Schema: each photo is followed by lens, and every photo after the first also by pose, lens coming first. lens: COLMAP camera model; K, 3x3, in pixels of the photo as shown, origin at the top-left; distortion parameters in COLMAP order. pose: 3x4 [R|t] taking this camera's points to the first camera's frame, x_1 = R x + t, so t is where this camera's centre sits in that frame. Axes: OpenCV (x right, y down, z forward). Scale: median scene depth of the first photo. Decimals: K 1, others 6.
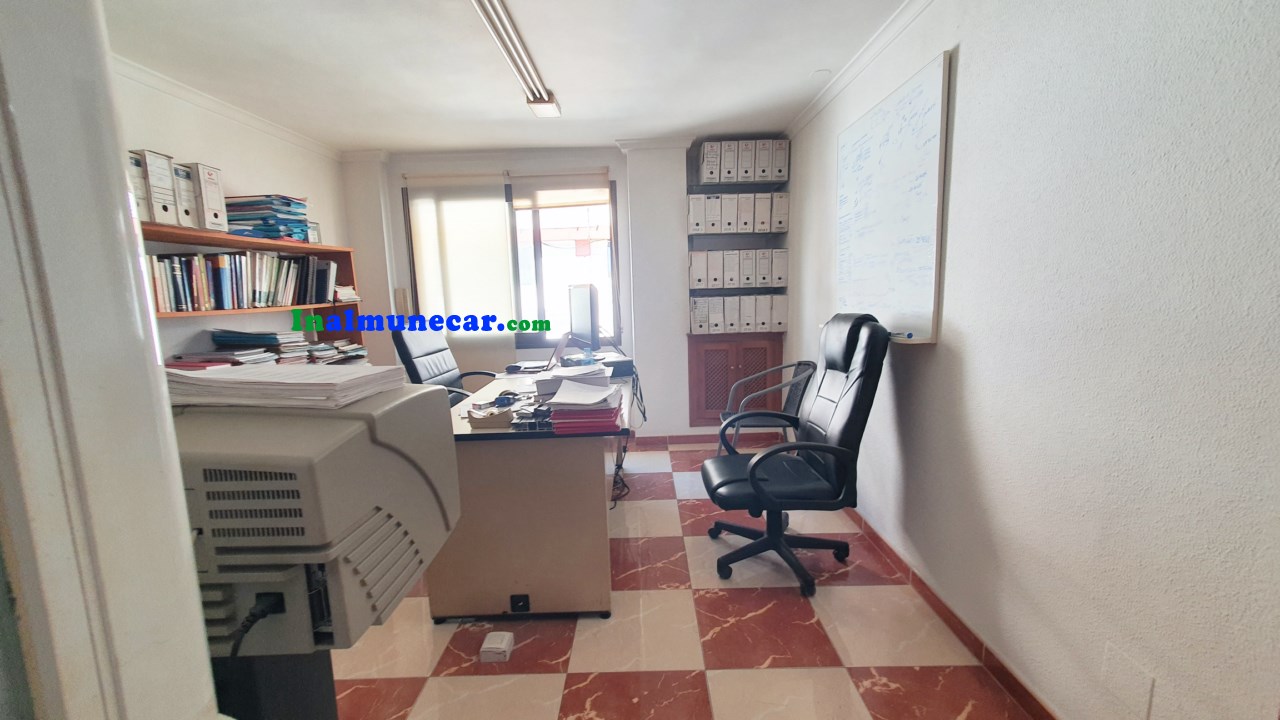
lens RADIAL K [[509.1, 0, 633.8], [0, 509.1, 363.3], [0, 0, 1]] dist [0.004237, -0.000624]
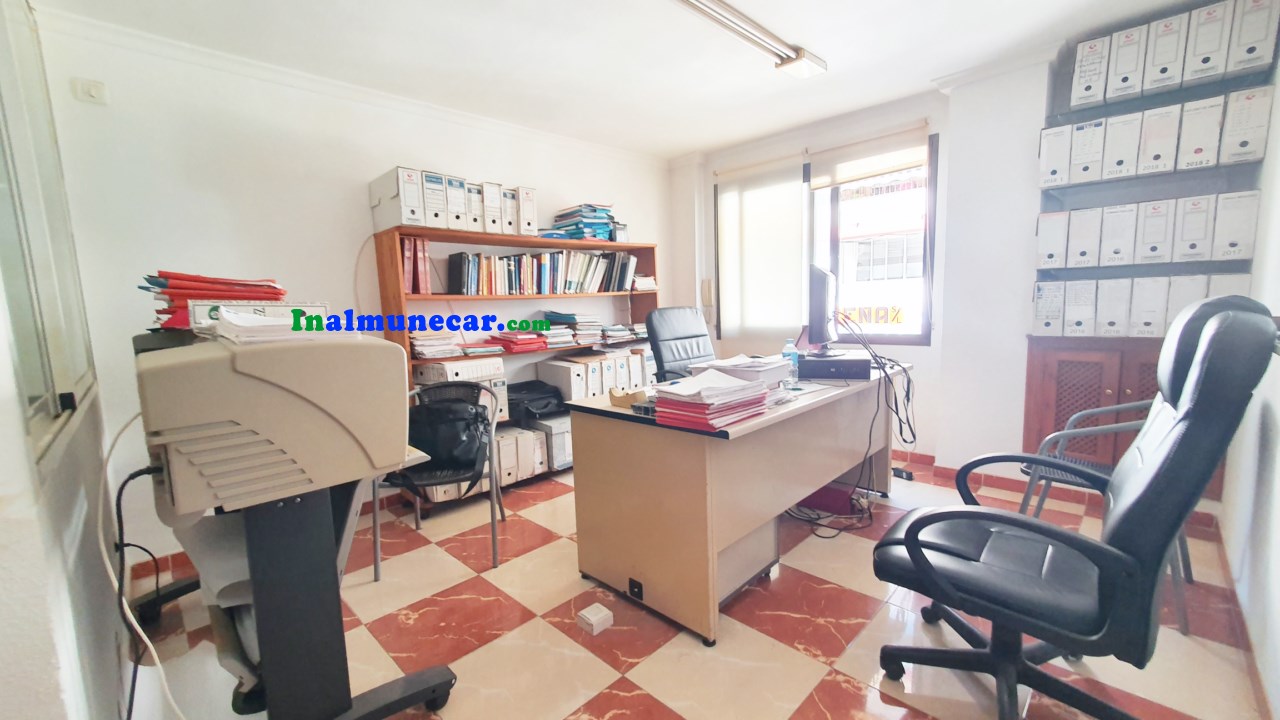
lens RADIAL K [[509.1, 0, 640.3], [0, 509.1, 361.7], [0, 0, 1]] dist [0.004237, -0.000624]
pose [[0.721450, 0.088885, -0.686738, 0.267928], [-0.087314, 0.995489, 0.037119, -0.001715], [0.686939, 0.033183, 0.725957, 0.178737]]
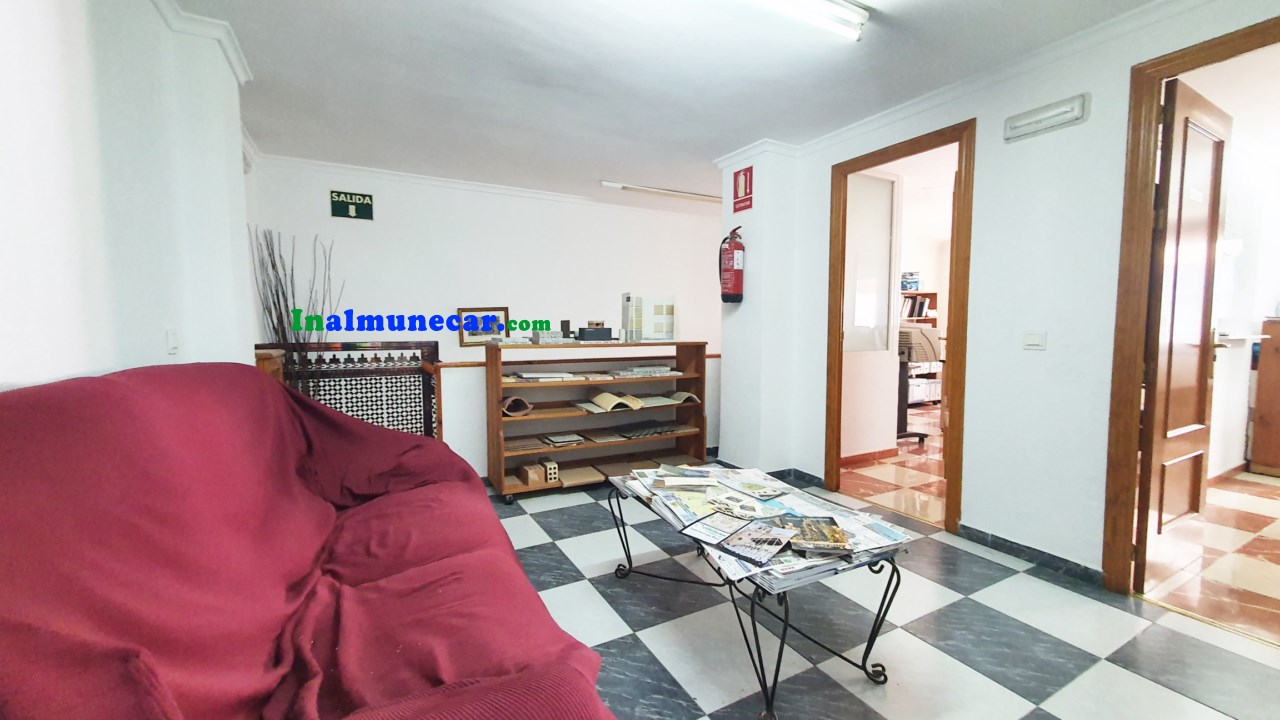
lens RADIAL K [[509.1, 0, 644.6], [0, 509.1, 362.0], [0, 0, 1]] dist [0.004237, -0.000624]
pose [[0.497667, 0.087292, -0.862964, 0.741633], [-0.135204, 0.990568, 0.022228, 0.192575], [0.856765, 0.105614, 0.504776, -1.152483]]
